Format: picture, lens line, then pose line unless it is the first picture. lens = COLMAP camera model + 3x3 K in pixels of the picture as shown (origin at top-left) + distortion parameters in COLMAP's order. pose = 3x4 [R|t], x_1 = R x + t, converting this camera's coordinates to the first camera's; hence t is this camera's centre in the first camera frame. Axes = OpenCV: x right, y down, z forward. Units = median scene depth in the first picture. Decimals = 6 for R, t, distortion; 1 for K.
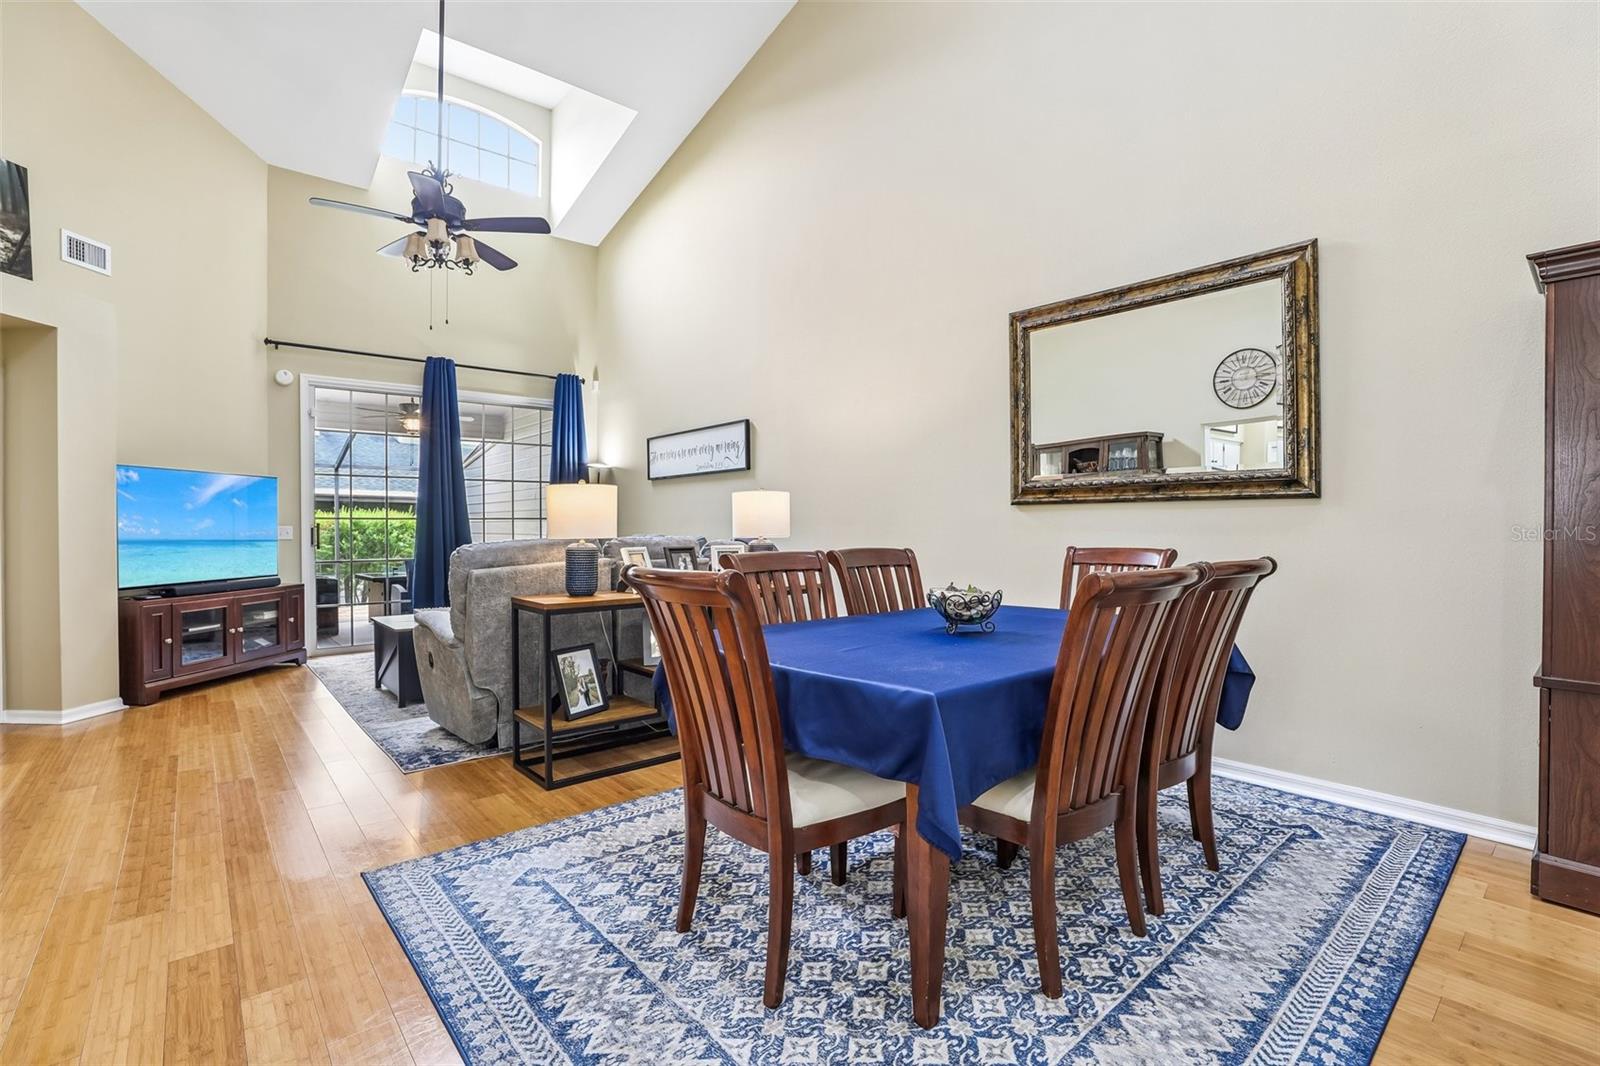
lens RADIAL K [[727.5, 0, 803.0], [0, 727.5, 531.7], [0, 0, 1]] dist [-0.041706, 0.011598]
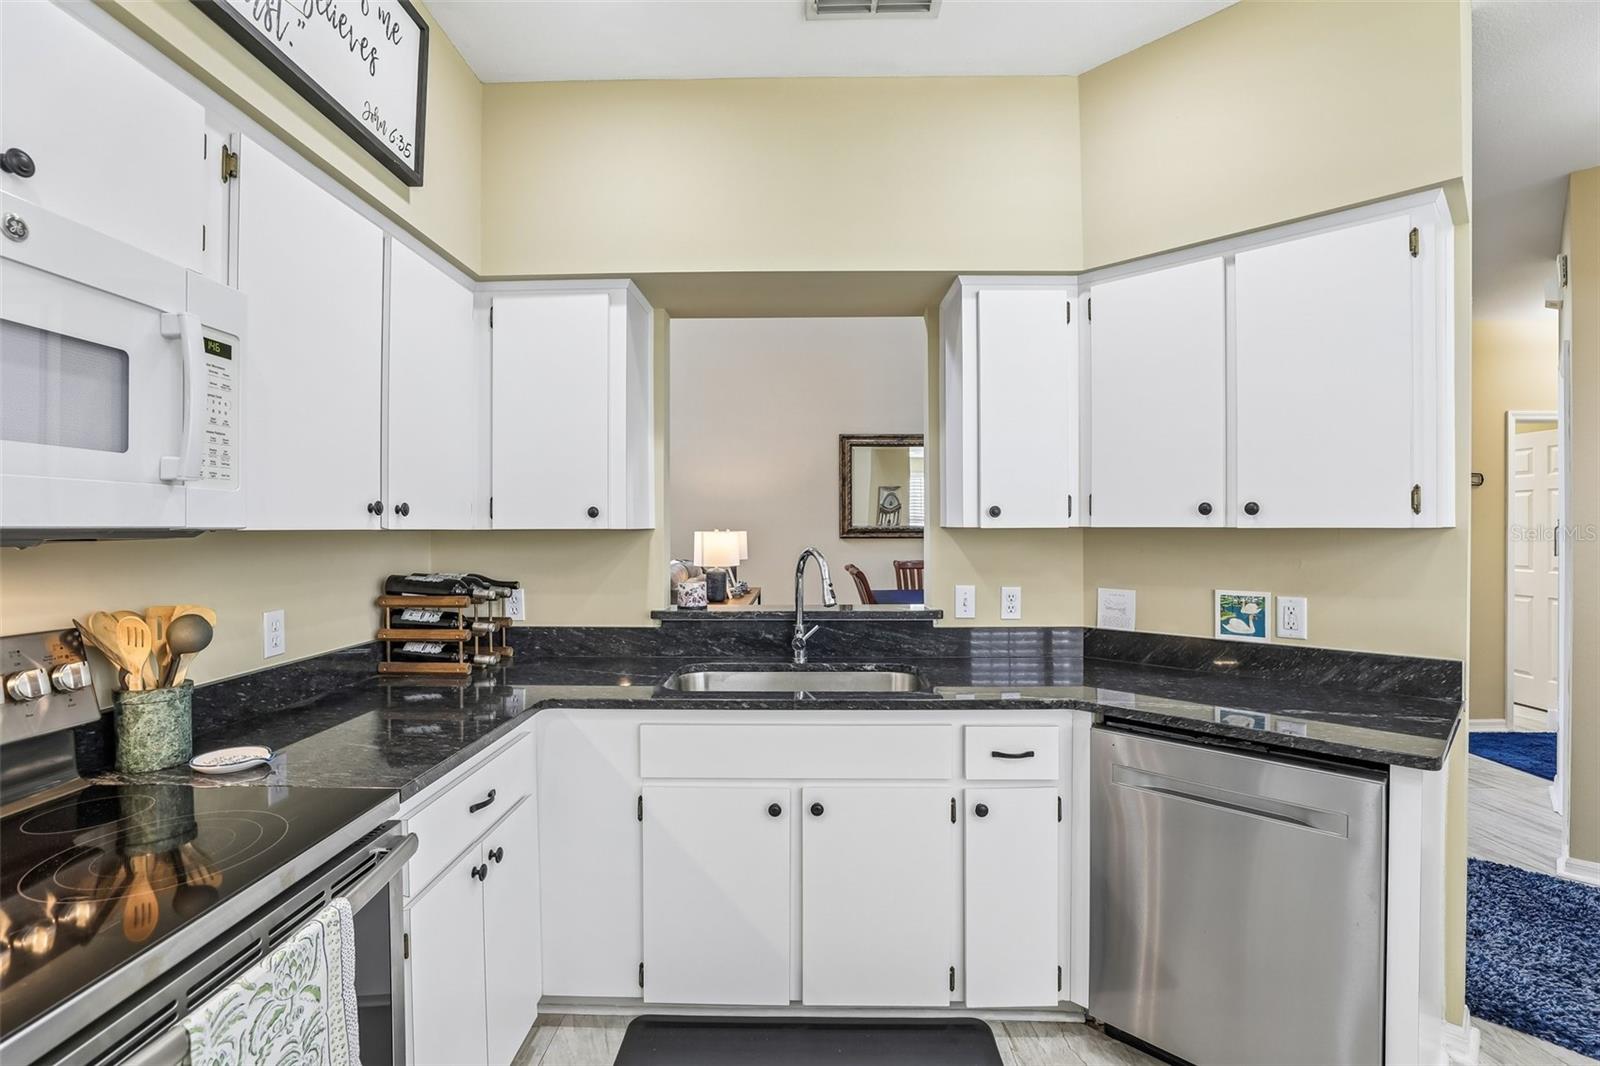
lens RADIAL K [[727.5, 0, 800.0], [0, 727.5, 529.2], [0, 0, 1]] dist [-0.041706, 0.011598]
pose [[0.679815, -0.002438, 0.733379, -0.775544], [0.012172, 0.999894, -0.007959, -0.032038], [-0.733282, 0.014337, 0.679773, -0.122784]]
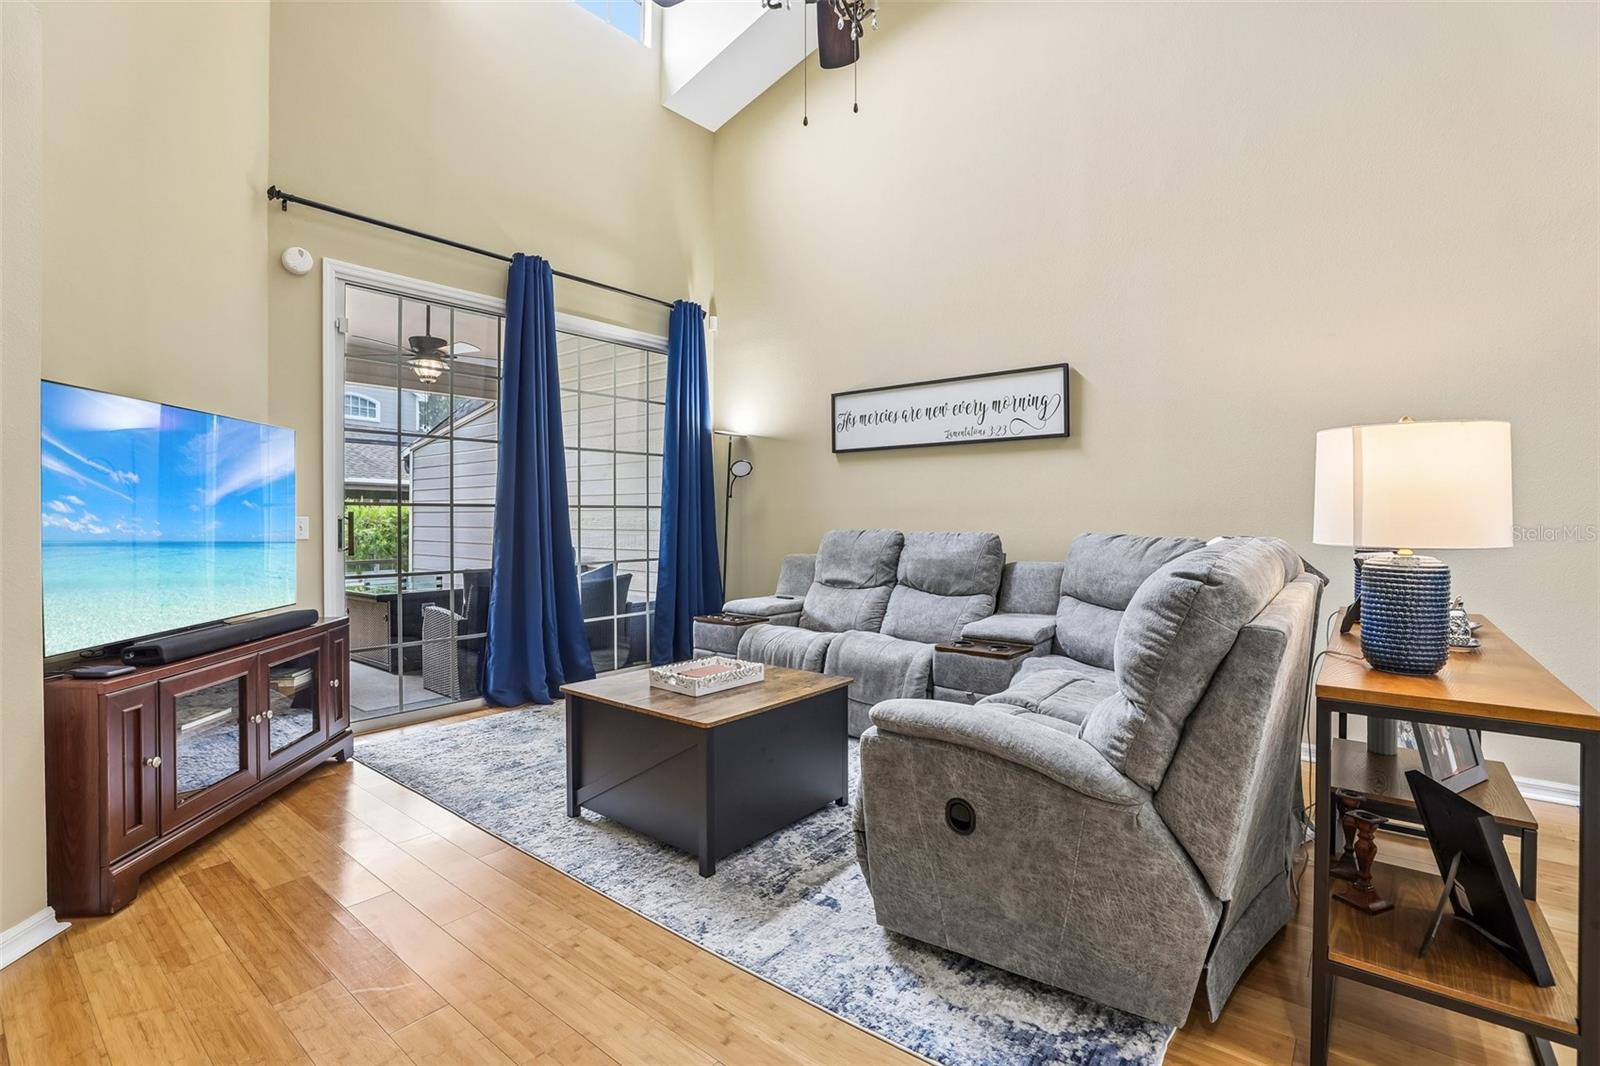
lens RADIAL K [[727.5, 0, 798.6], [0, 727.5, 520.9], [0, 0, 1]] dist [-0.041706, 0.011598]
pose [[0.982967, 0.001657, 0.183774, -0.442401], [-0.001013, 0.999993, -0.003600, -0.002694], [-0.183779, 0.003352, 0.982962, 0.364212]]
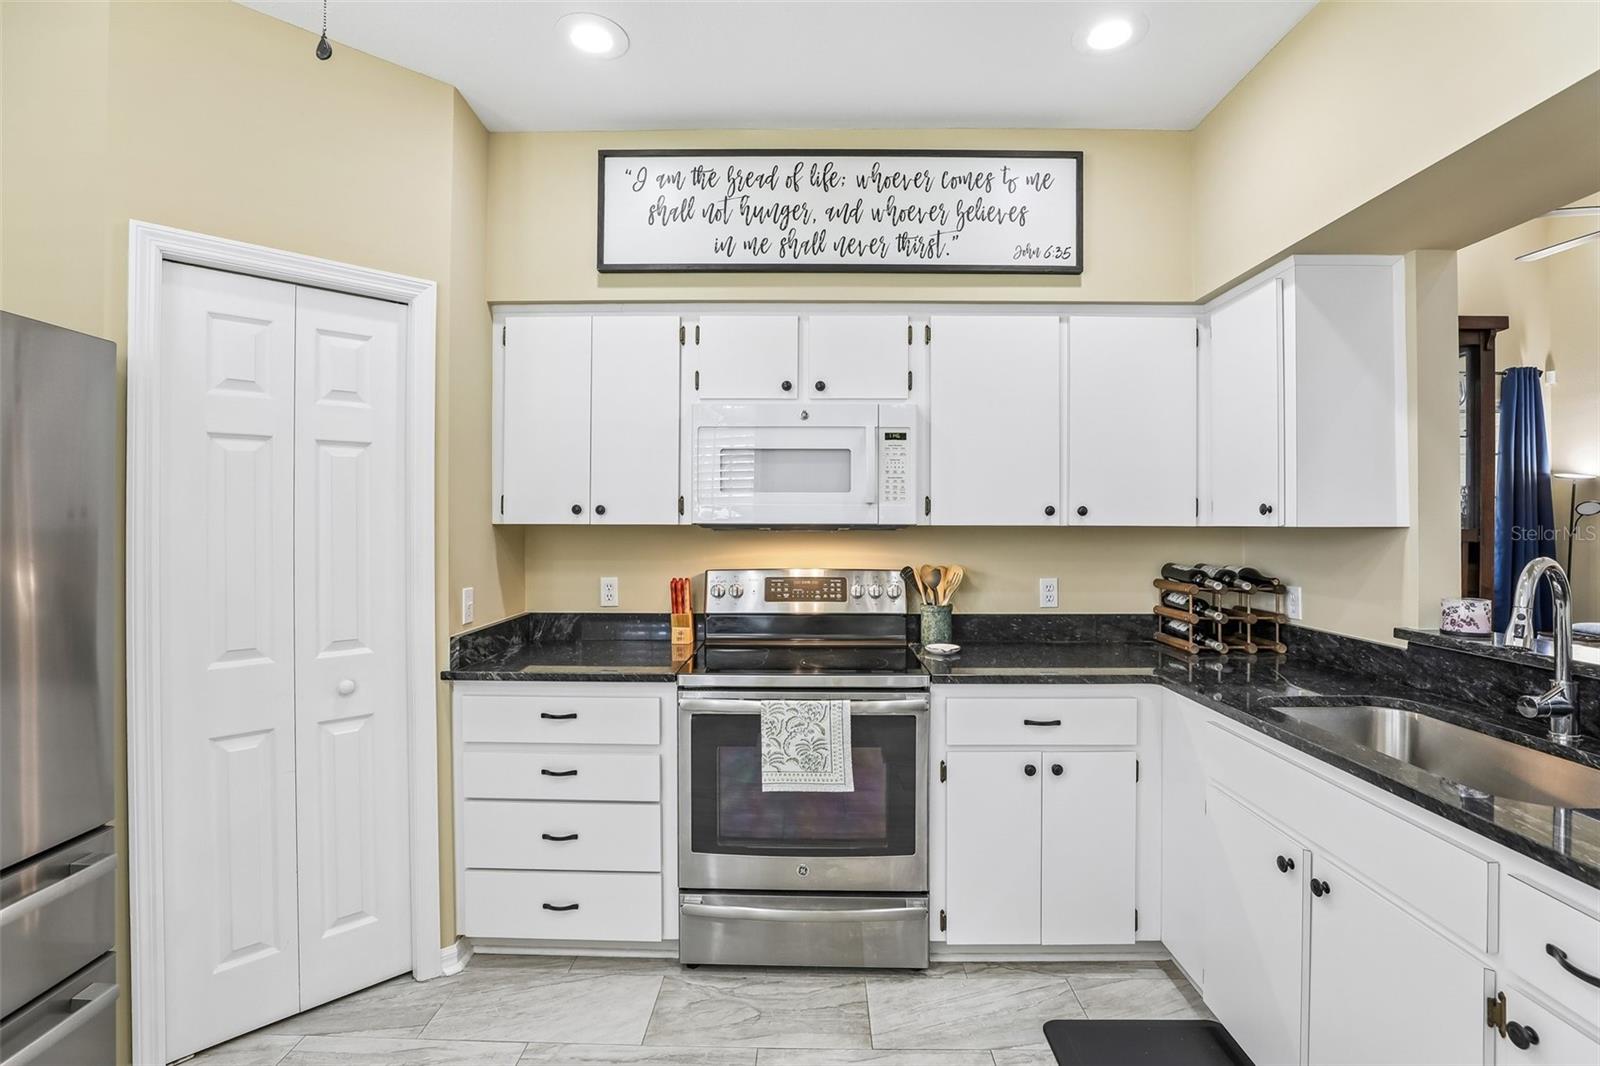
lens RADIAL K [[727.5, 0, 802.5], [0, 727.5, 517.7], [0, 0, 1]] dist [-0.041706, 0.011598]
pose [[0.743732, -0.001361, -0.668477, -0.509209], [-0.012419, 0.999797, -0.015853, -0.032338], [0.668363, 0.020092, 0.743564, -0.211467]]
